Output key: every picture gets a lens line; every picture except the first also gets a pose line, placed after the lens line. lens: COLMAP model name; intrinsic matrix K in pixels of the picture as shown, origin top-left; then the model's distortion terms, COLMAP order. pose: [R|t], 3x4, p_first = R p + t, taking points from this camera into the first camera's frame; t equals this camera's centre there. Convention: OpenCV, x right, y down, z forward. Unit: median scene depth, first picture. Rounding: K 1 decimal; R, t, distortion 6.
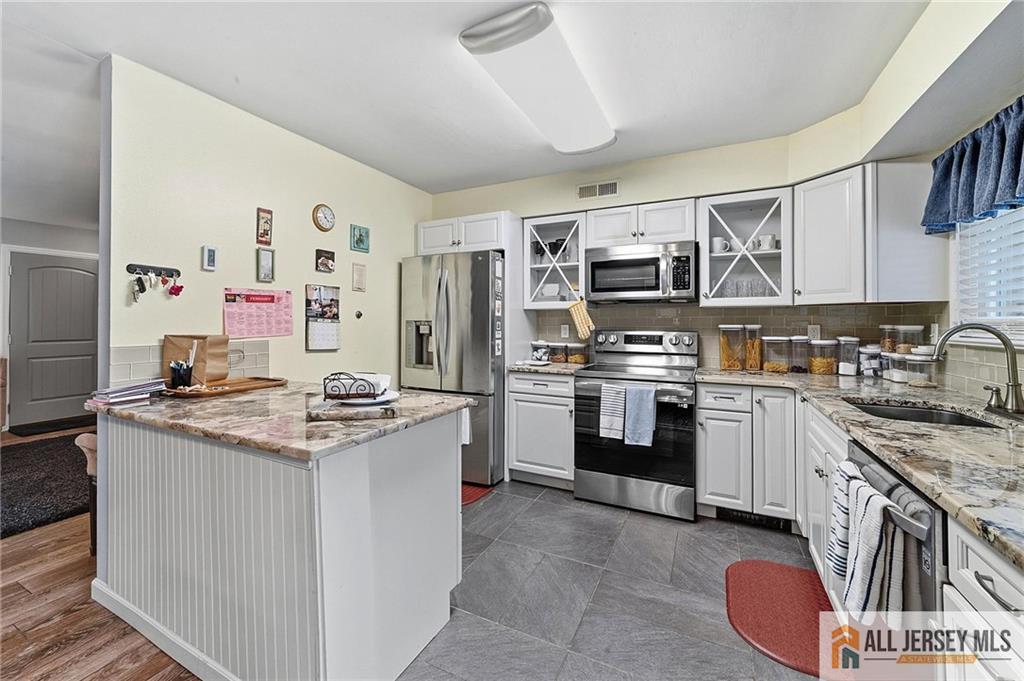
lens RADIAL K [[426.6, 0, 485.3], [0, 426.6, 317.6], [0, 0, 1]] dist [-0.001381, 0.000154]
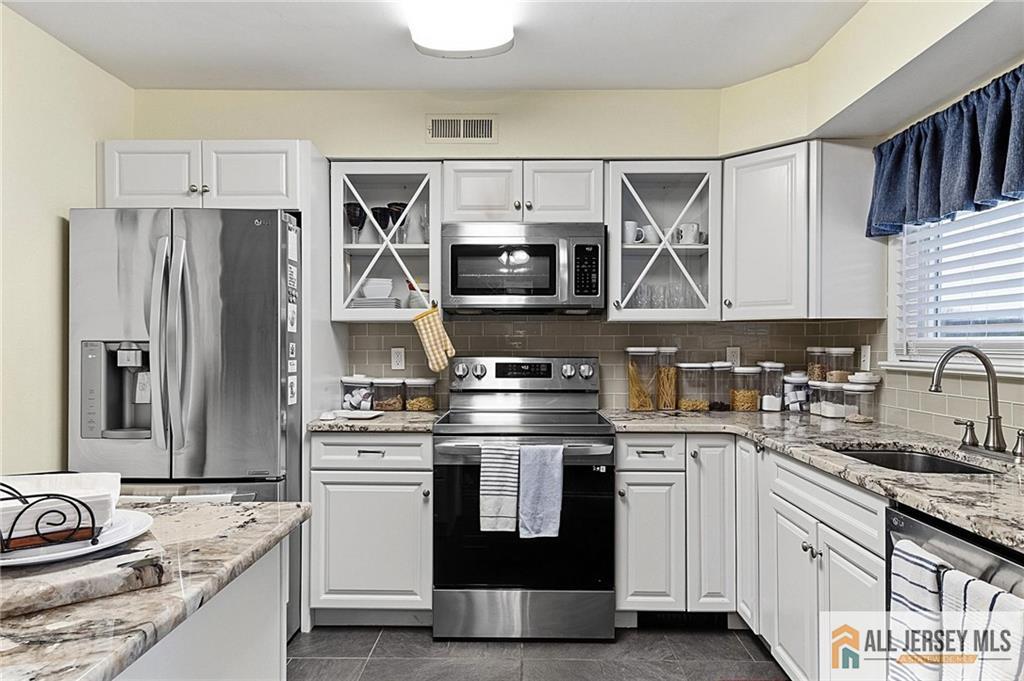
lens RADIAL K [[636.5, 0, 515.5], [0, 636.5, 344.2], [0, 0, 1]] dist [0.017973, 0.000932]
pose [[0.887933, -0.000643, 0.459973, -0.103283], [-0.005019, 0.999926, 0.011087, 0.001041], [-0.459946, -0.012153, 0.887864, 0.167374]]
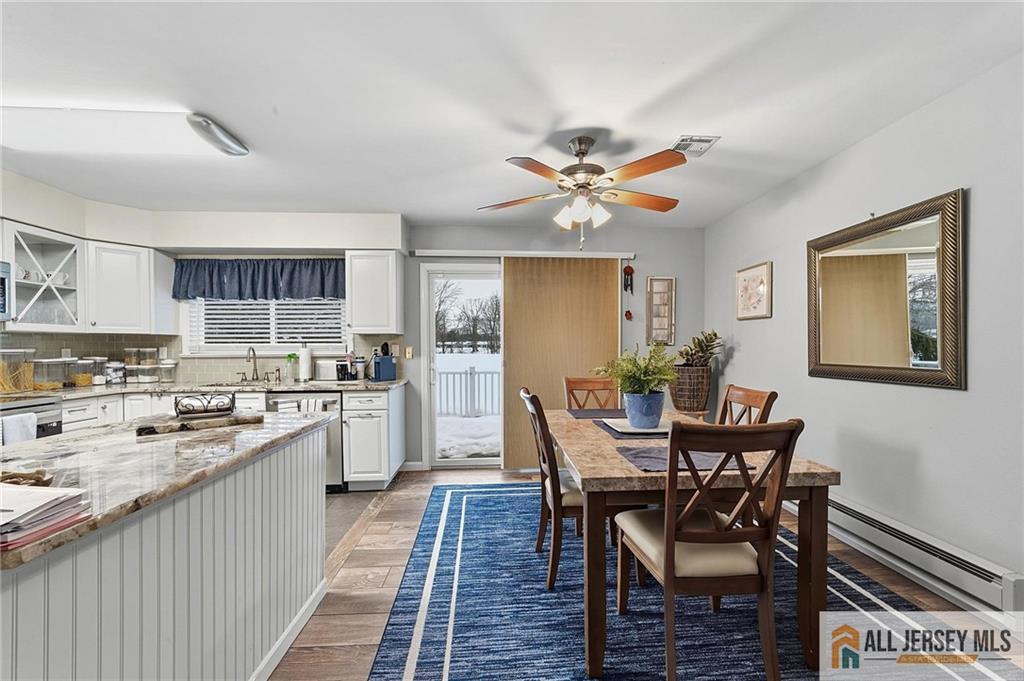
lens RADIAL K [[399.7, 0, 514.8], [0, 399.7, 344.3], [0, 0, 1]] dist [-0.002223, -0.000071]
pose [[-0.514119, 0.005730, 0.857700, -0.914988], [-0.004959, 0.999941, -0.009653, 0.009122], [-0.857704, -0.009216, -0.514061, 0.484448]]
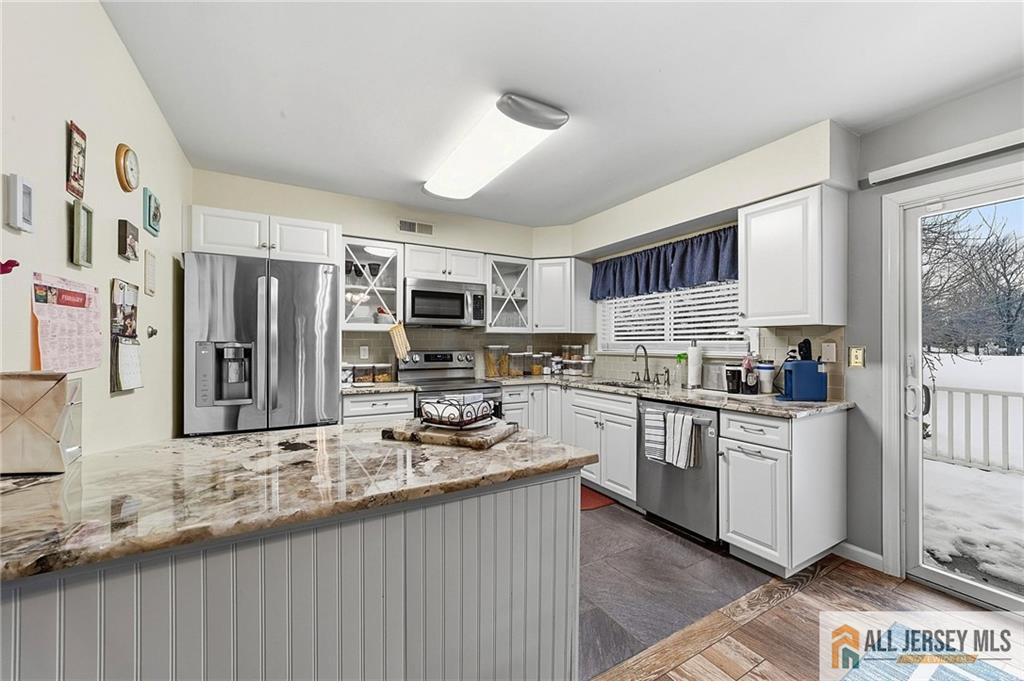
lens RADIAL K [[399.7, 0, 514.8], [0, 399.7, 344.3], [0, 0, 1]] dist [-0.002223, -0.000071]
pose [[0.527126, -0.000970, 0.849787, -0.573708], [-0.009358, 0.999932, 0.006946, 0.002688], [-0.849736, -0.011614, 0.527081, 0.243457]]
